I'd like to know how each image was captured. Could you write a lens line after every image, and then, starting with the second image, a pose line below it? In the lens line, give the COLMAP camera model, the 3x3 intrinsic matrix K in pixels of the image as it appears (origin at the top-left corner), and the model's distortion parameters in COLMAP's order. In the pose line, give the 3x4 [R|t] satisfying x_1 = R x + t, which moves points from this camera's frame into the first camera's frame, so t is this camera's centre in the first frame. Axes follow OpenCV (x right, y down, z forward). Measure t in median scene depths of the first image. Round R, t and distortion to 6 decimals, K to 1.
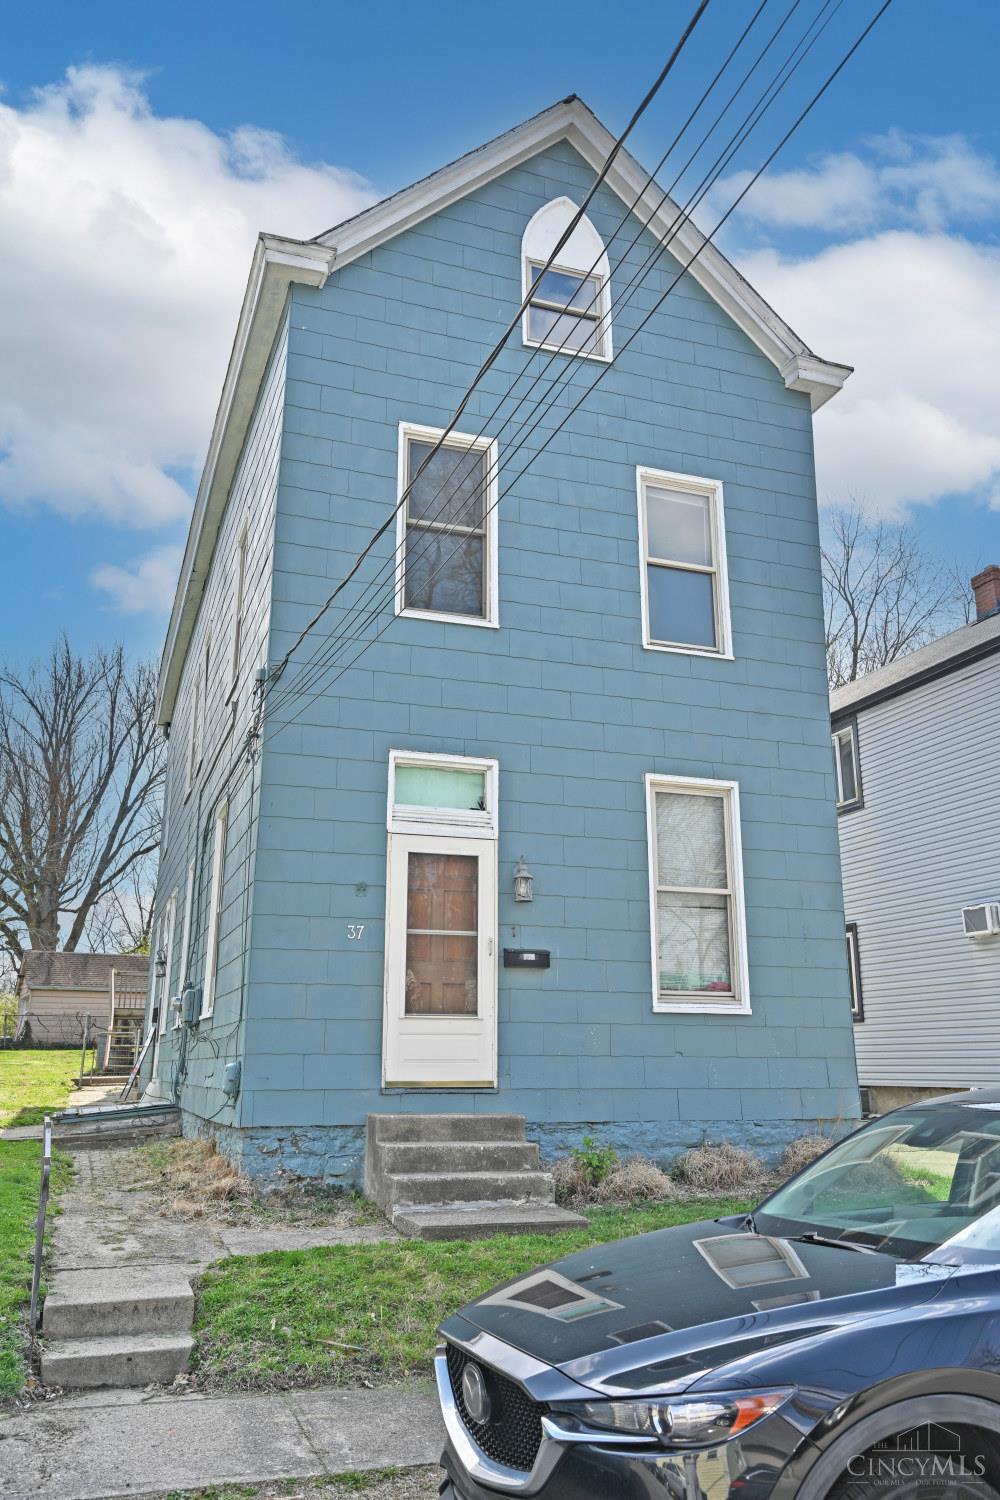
lens RADIAL K [[1180.0, 0, 496.5], [0, 1180.0, 747.0], [0, 0, 1]] dist [-0.003793, -0.006312]
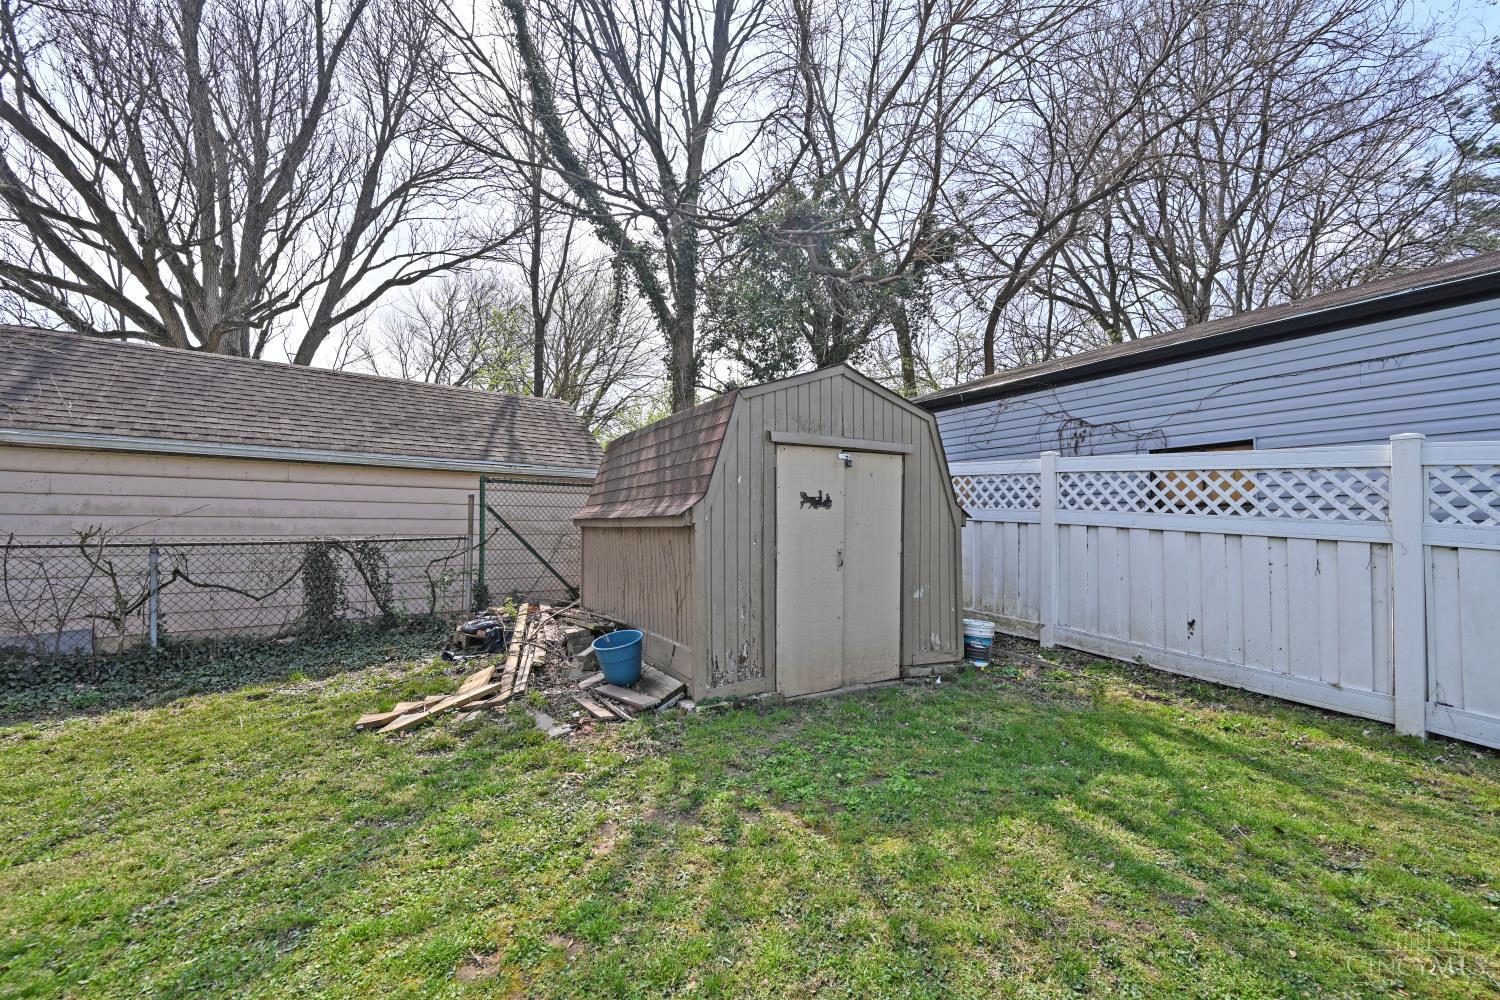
lens RADIAL K [[615.7, 0, 753.7], [0, 615.7, 498.9], [0, 0, 1]] dist [-0.007179, 0.000037]
pose [[0.979117, 0.012441, 0.202917, -0.937530], [-0.055671, 0.976381, 0.208761, 0.704314], [-0.195527, -0.215698, 0.956684, 3.264271]]
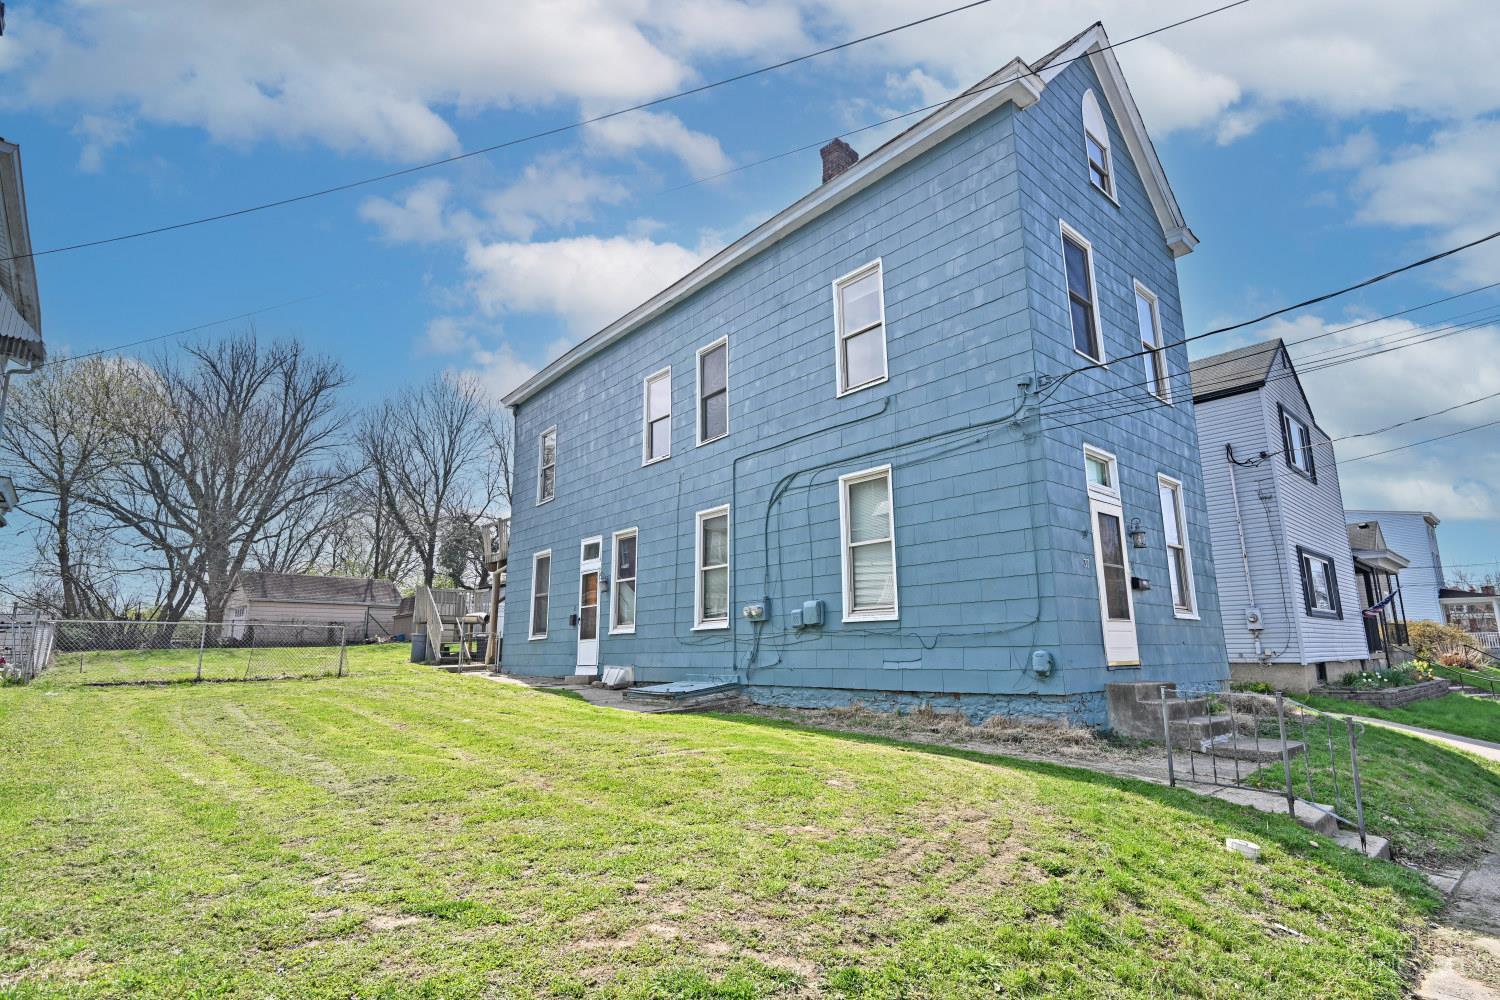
lens RADIAL K [[738.0, 0, 751.1], [0, 738.0, 508.8], [0, 0, 1]] dist [-0.000697, 0.000200]
pose [[0.925472, 0.061633, 0.373768, -0.766319], [-0.087471, 0.994780, 0.052547, 0.067883], [-0.368579, -0.081325, 0.926032, 0.266158]]
